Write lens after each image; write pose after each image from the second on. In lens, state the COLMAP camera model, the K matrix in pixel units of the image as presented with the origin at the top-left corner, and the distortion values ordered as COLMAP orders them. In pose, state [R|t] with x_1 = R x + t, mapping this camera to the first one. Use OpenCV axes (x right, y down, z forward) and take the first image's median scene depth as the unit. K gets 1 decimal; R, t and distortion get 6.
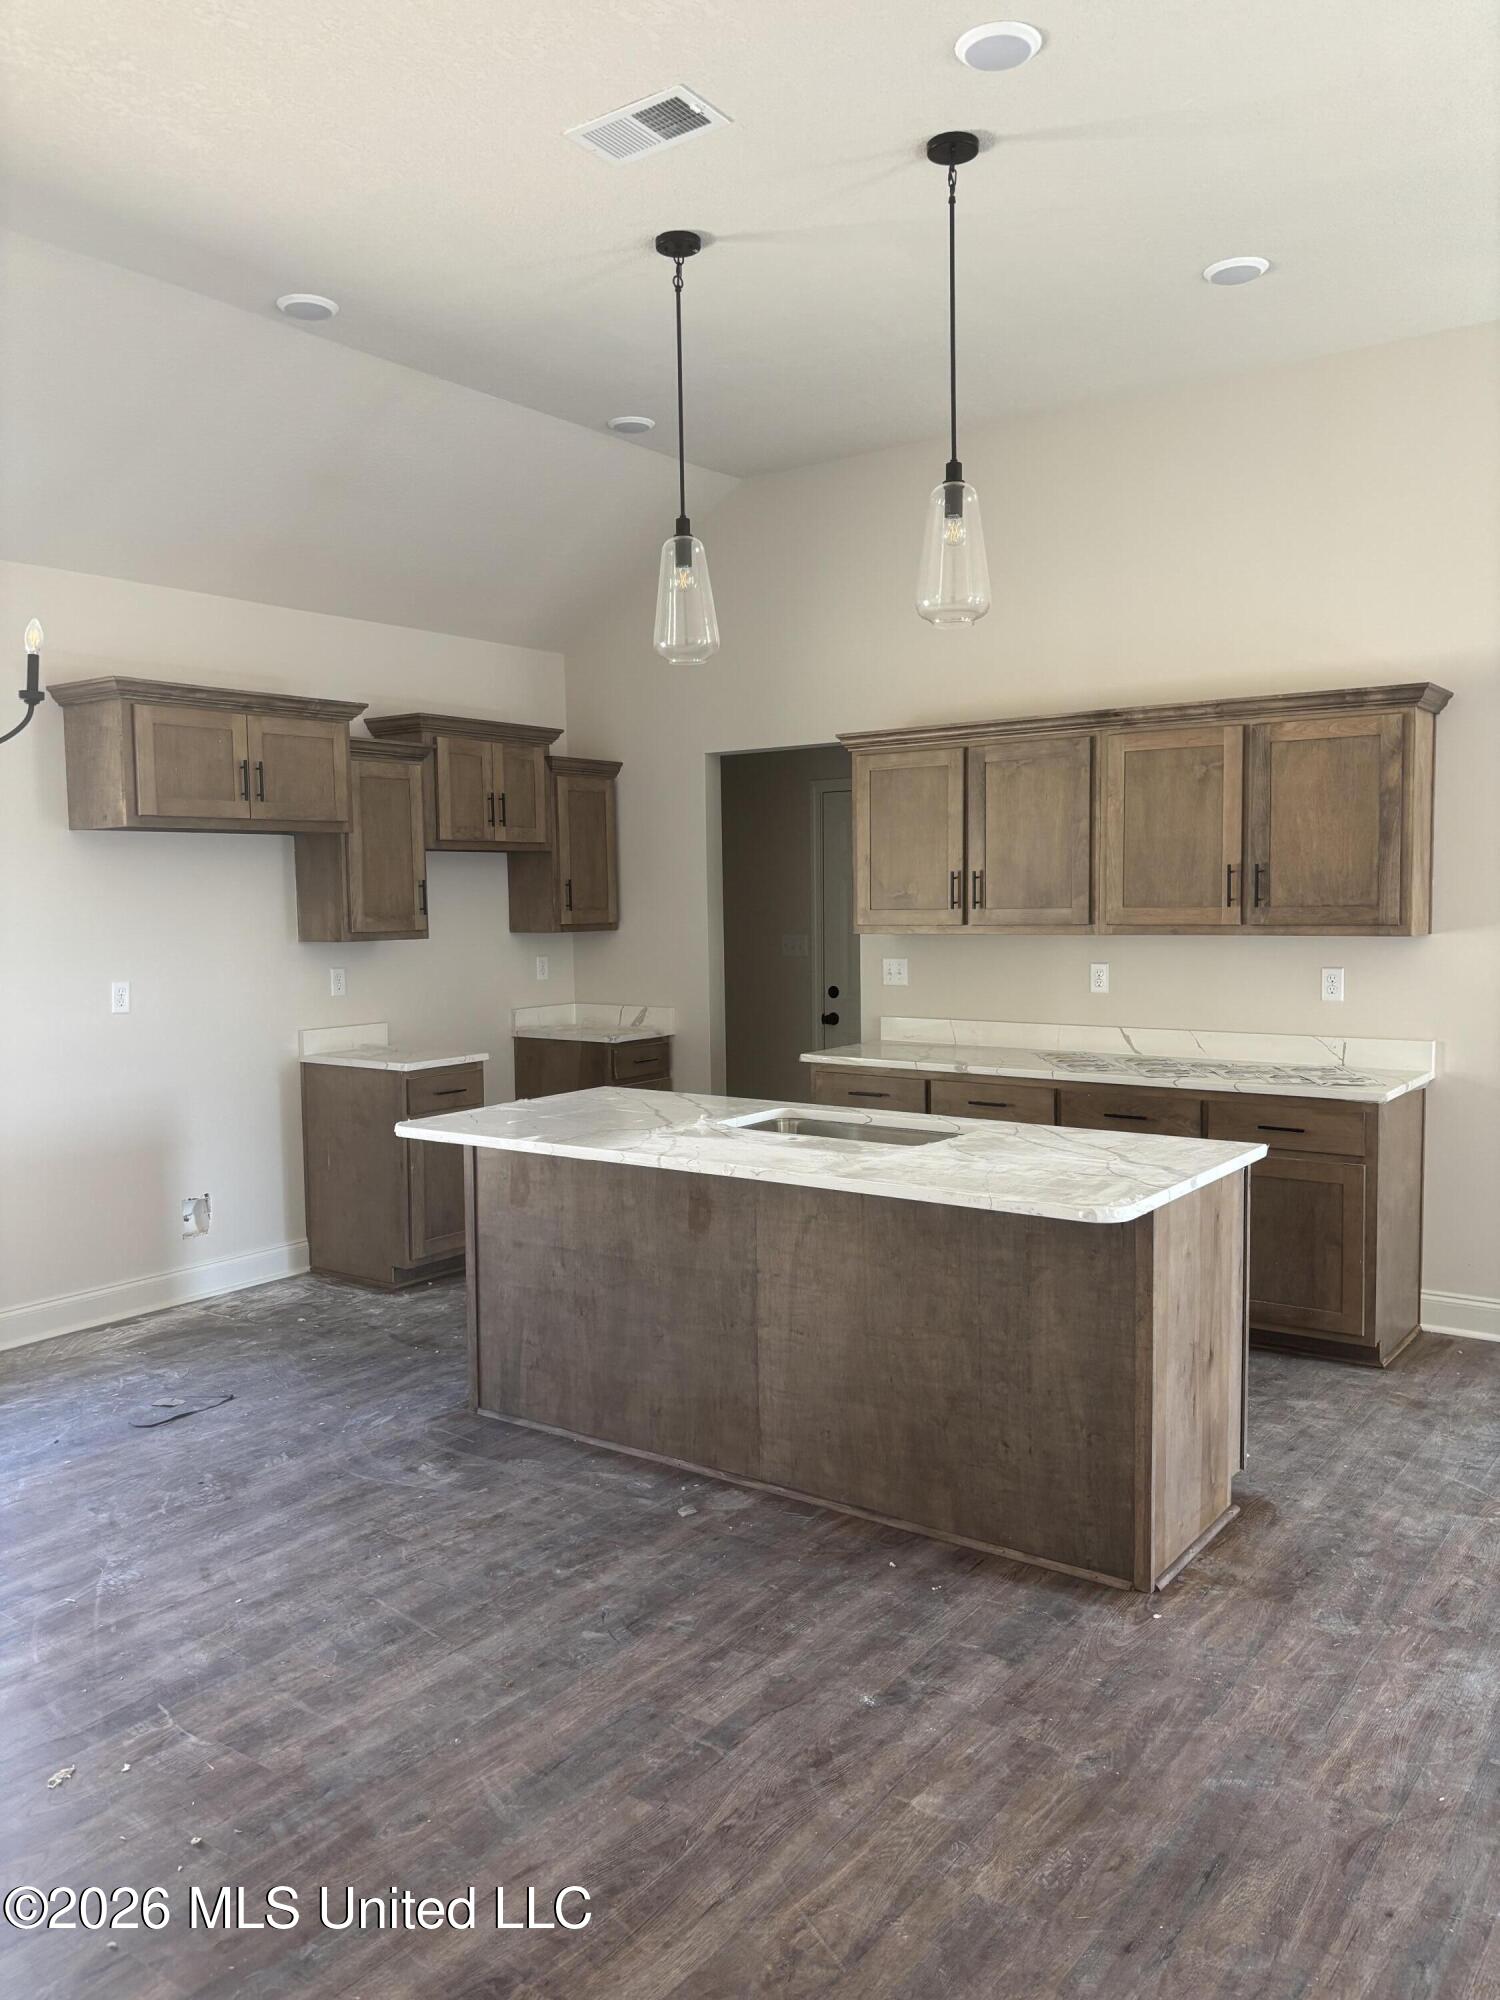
lens RADIAL K [[1548.2, 0, 750.0], [0, 1548.2, 1000.0], [0, 0, 1]] dist [0.055415, -0.006854]
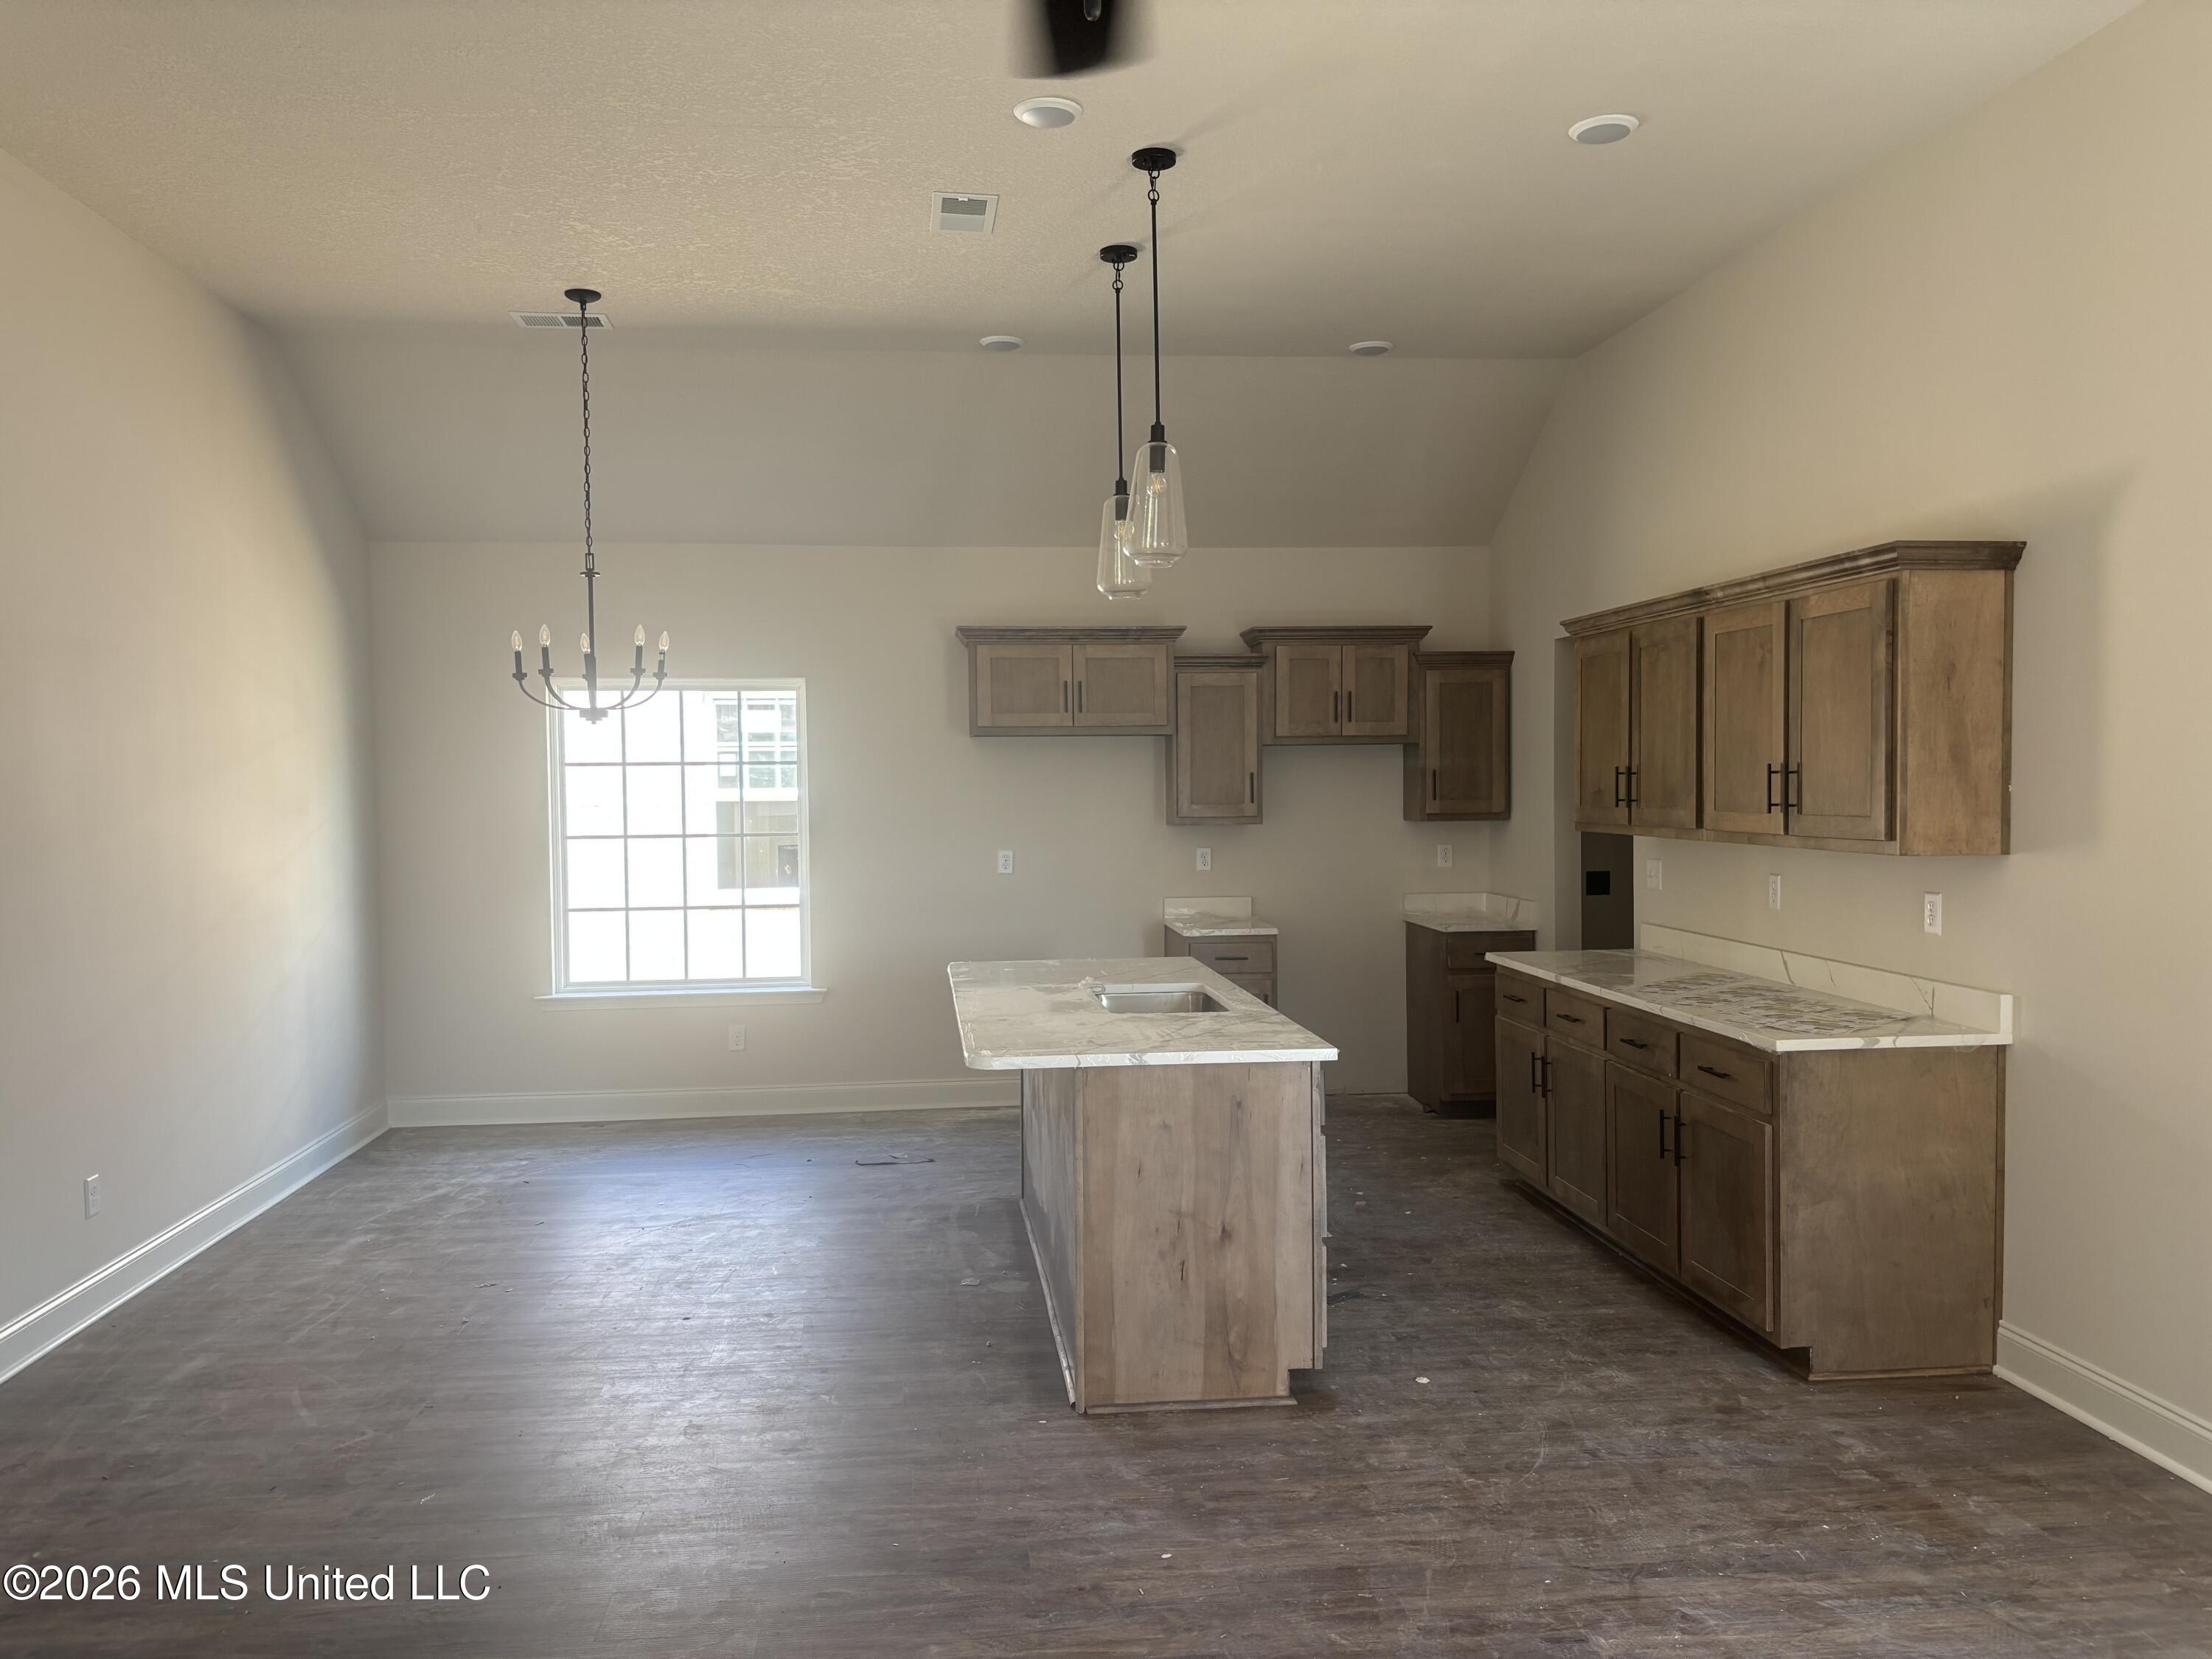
lens RADIAL K [[1712.3, 0, 1106.7], [0, 1712.3, 838.7], [0, 0, 1]] dist [0.055415, -0.006854]
pose [[0.663493, 0.034378, -0.747392, 0.783947], [-0.051795, 0.998658, -0.000045, -0.027522], [0.746388, 0.038741, 0.664383, 0.104877]]
